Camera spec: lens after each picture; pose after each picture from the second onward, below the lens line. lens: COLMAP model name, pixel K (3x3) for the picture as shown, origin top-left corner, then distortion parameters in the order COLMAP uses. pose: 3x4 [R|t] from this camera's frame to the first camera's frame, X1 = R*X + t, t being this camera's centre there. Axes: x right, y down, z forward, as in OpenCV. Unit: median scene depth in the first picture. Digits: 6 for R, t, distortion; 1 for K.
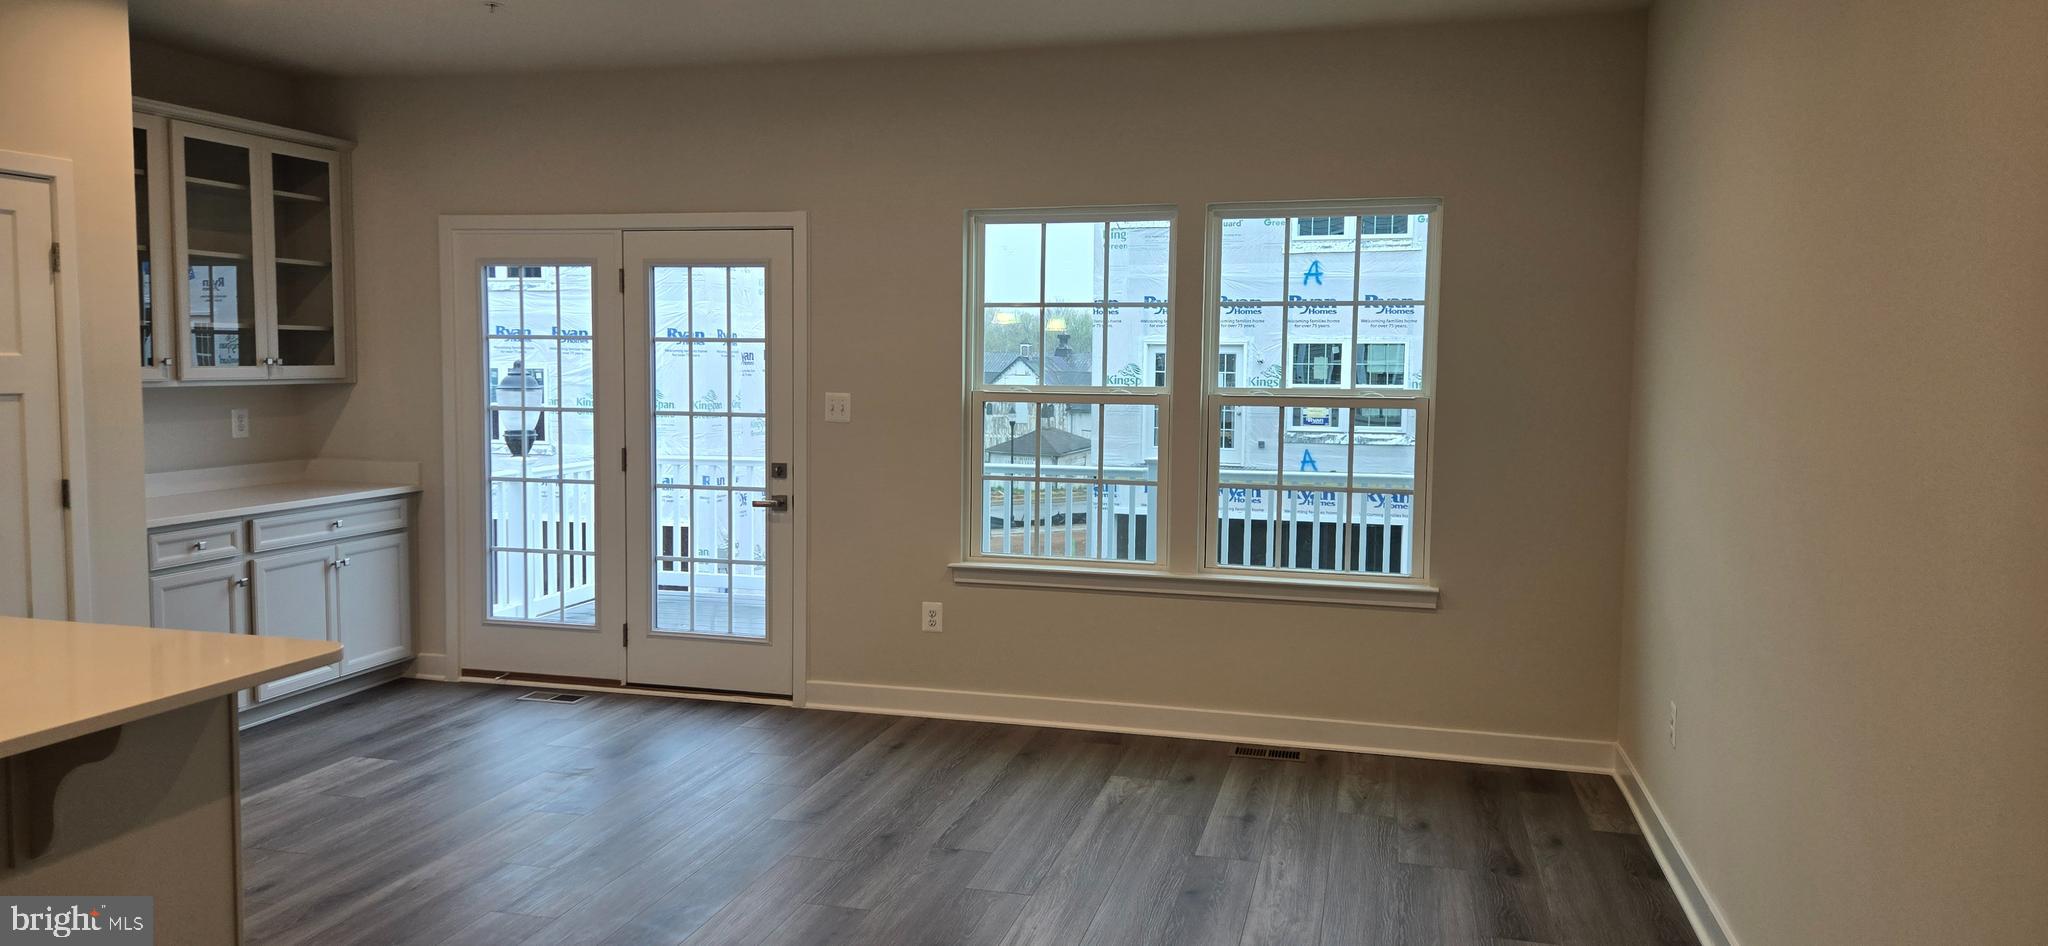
lens RADIAL K [[1363.6, 0, 1019.5], [0, 1363.6, 457.3], [0, 0, 1]] dist [0.034094, -0.014663]
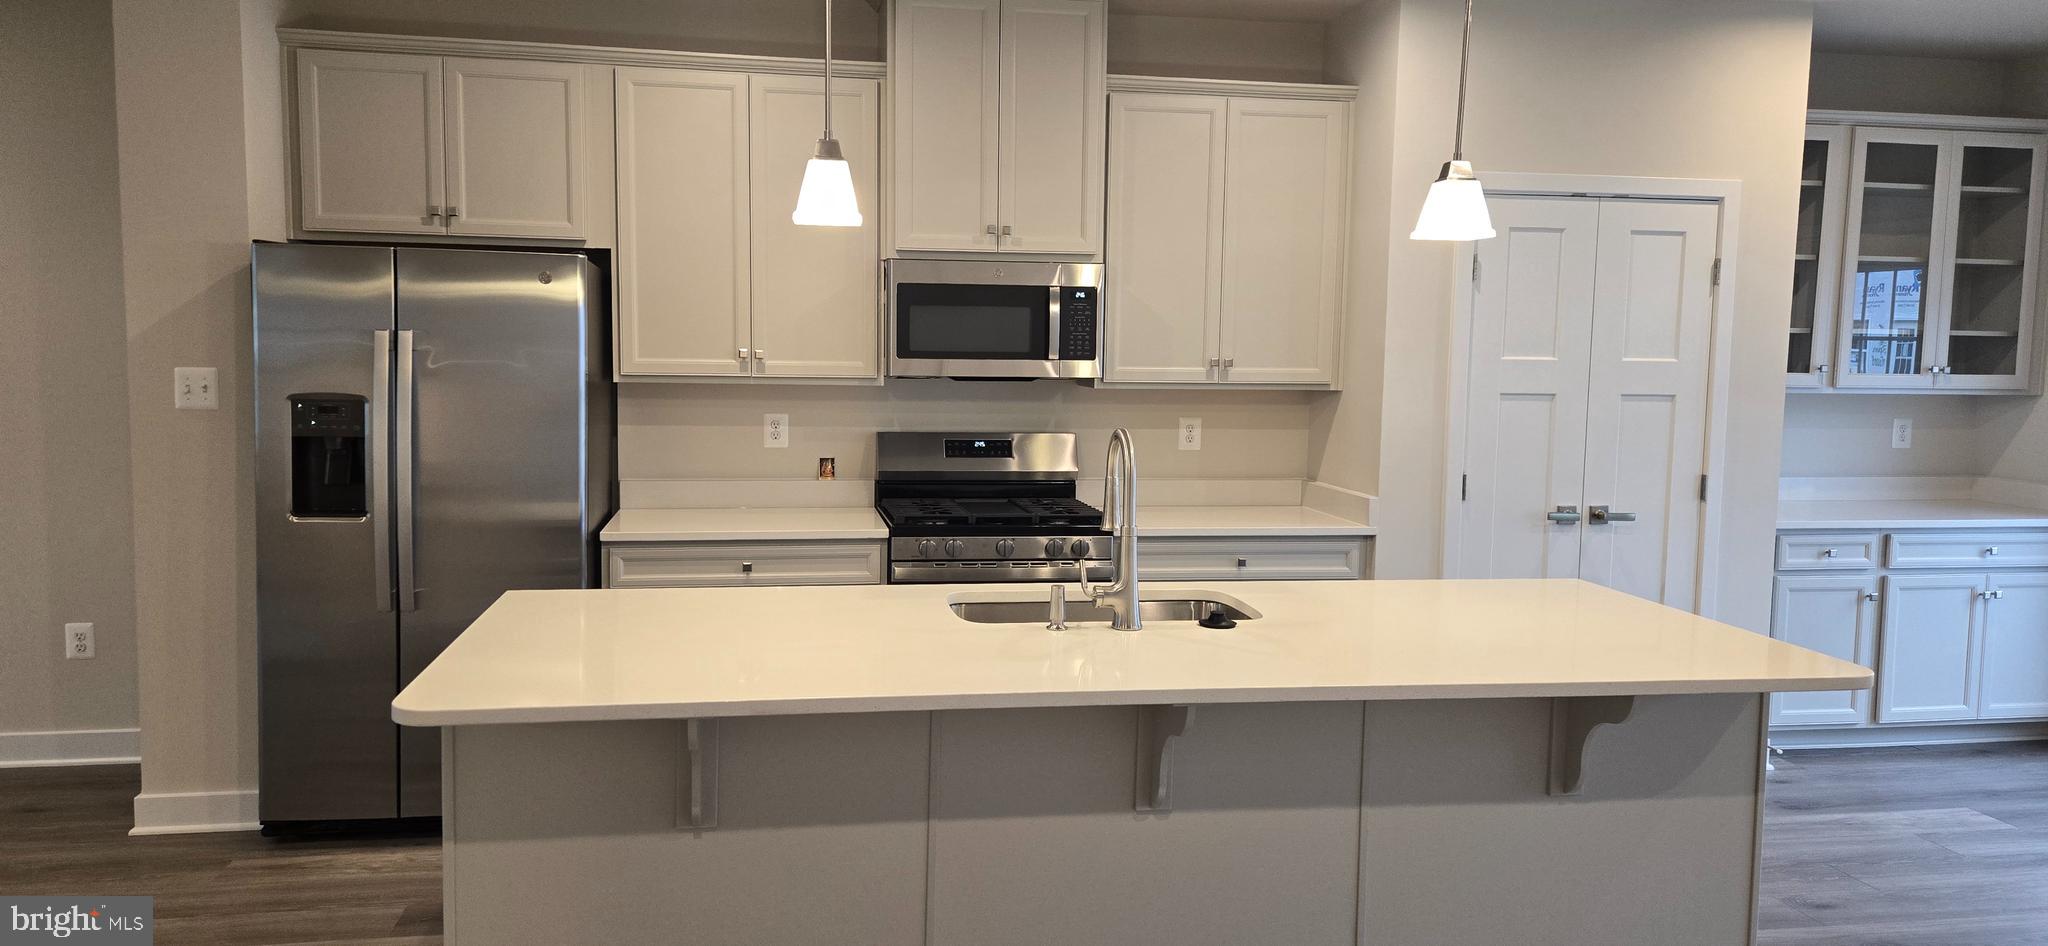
lens RADIAL K [[1363.6, 0, 1027.9], [0, 1363.6, 465.6], [0, 0, 1]] dist [0.034094, -0.014663]
pose [[0.421756, 0.076987, -0.903435, 0.054634], [-0.078683, 0.995738, 0.048121, -0.000949], [0.903289, 0.050789, 0.426016, 0.043900]]
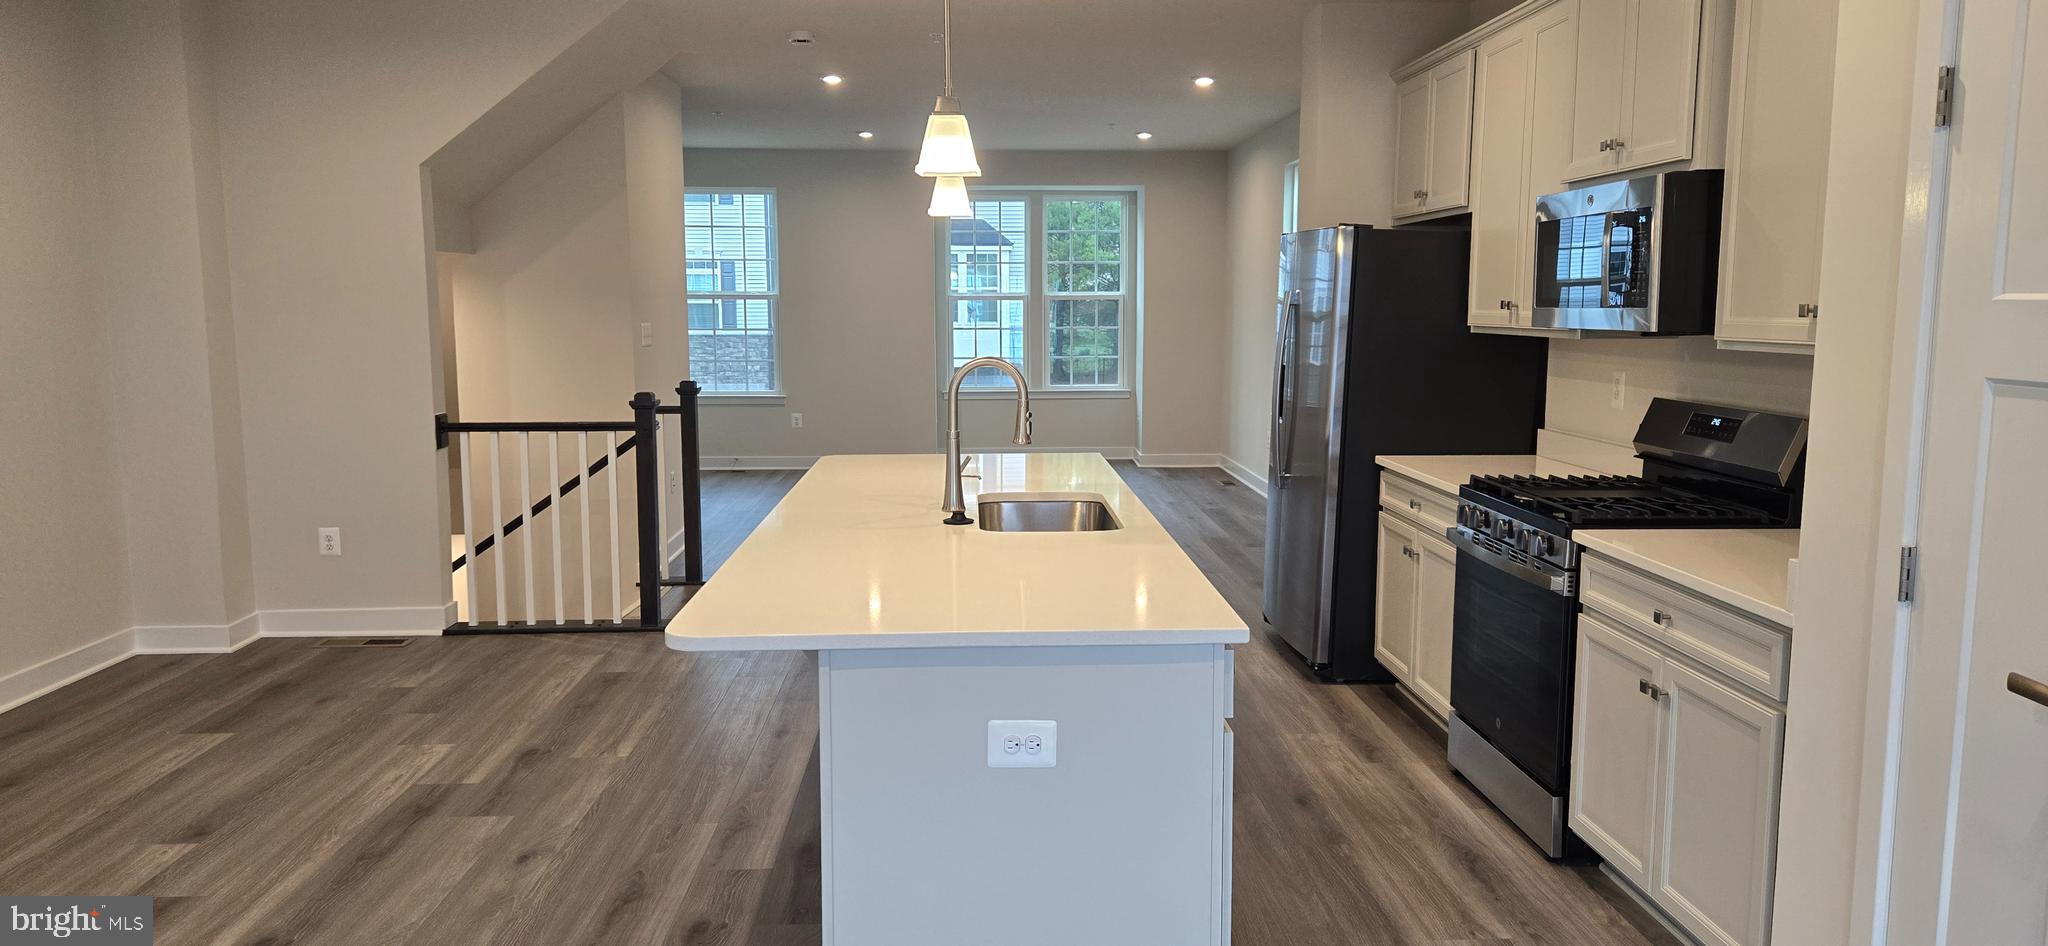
lens RADIAL K [[1363.6, 0, 1026.5], [0, 1363.6, 477.9], [0, 0, 1]] dist [0.034094, -0.014663]
pose [[-0.949155, 0.030055, -0.313371, -0.237226], [-0.034760, 0.979340, 0.199209, -0.069531], [0.312884, 0.199973, -0.928501, 0.965142]]
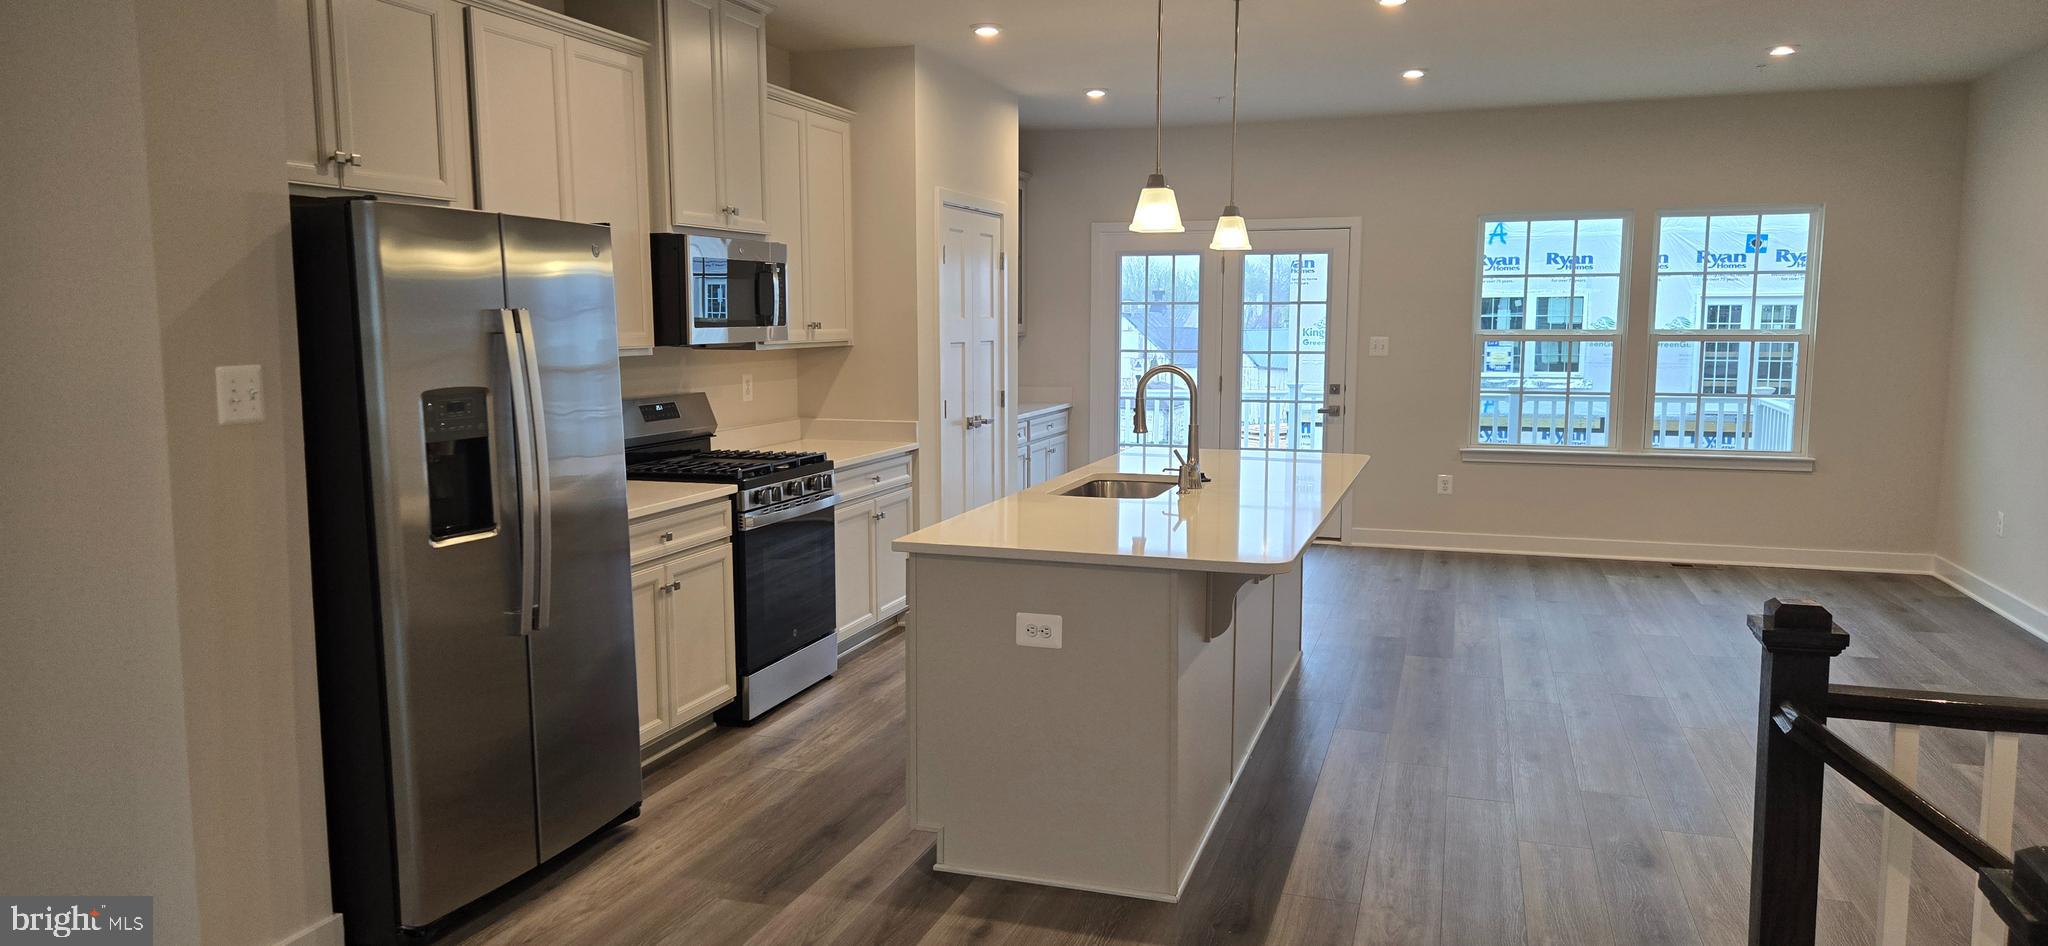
lens RADIAL K [[1363.6, 0, 1013.1], [0, 1363.6, 477.1], [0, 0, 1]] dist [0.034094, -0.014663]
pose [[0.998497, -0.005161, -0.054557, -0.488858], [0.007623, 0.998957, 0.045017, 0.039513], [0.054268, -0.045365, 0.997495, -0.573893]]
